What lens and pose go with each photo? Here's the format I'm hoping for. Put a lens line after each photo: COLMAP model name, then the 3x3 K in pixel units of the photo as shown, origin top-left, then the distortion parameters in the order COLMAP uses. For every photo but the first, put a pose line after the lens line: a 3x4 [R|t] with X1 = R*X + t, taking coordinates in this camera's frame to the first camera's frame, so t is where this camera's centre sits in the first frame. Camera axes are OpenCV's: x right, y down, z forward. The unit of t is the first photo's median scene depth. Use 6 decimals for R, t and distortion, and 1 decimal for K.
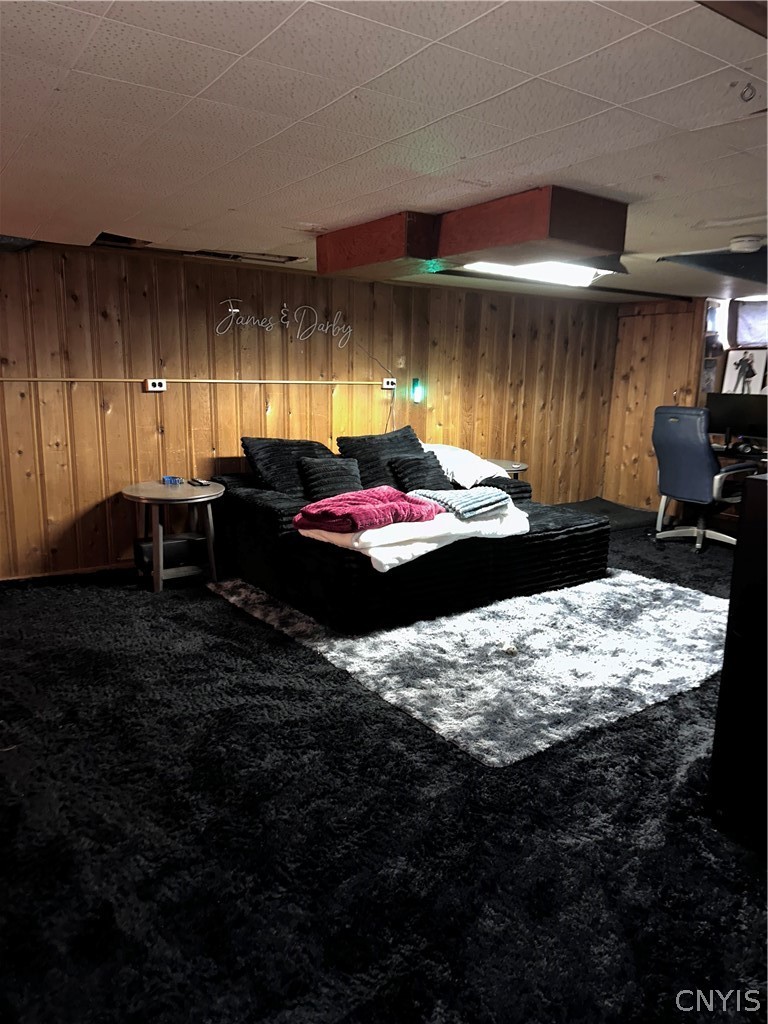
lens RADIAL K [[720.8, 0, 378.7], [0, 720.8, 516.7], [0, 0, 1]] dist [0.048596, -0.055222]
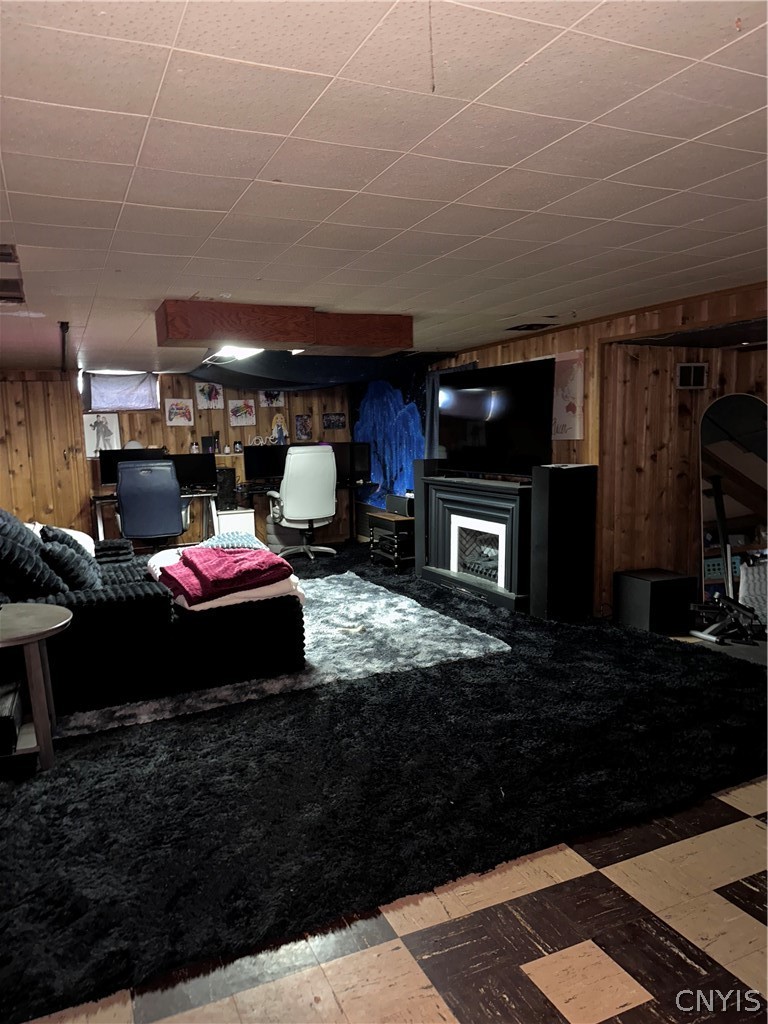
lens RADIAL K [[720.8, 0, 376.2], [0, 720.8, 511.8], [0, 0, 1]] dist [0.048596, -0.055222]
pose [[0.167312, -0.142362, 0.975571, -1.114698], [0.227059, 0.968484, 0.102387, -0.165358], [-0.959401, 0.204382, 0.194364, 0.654576]]
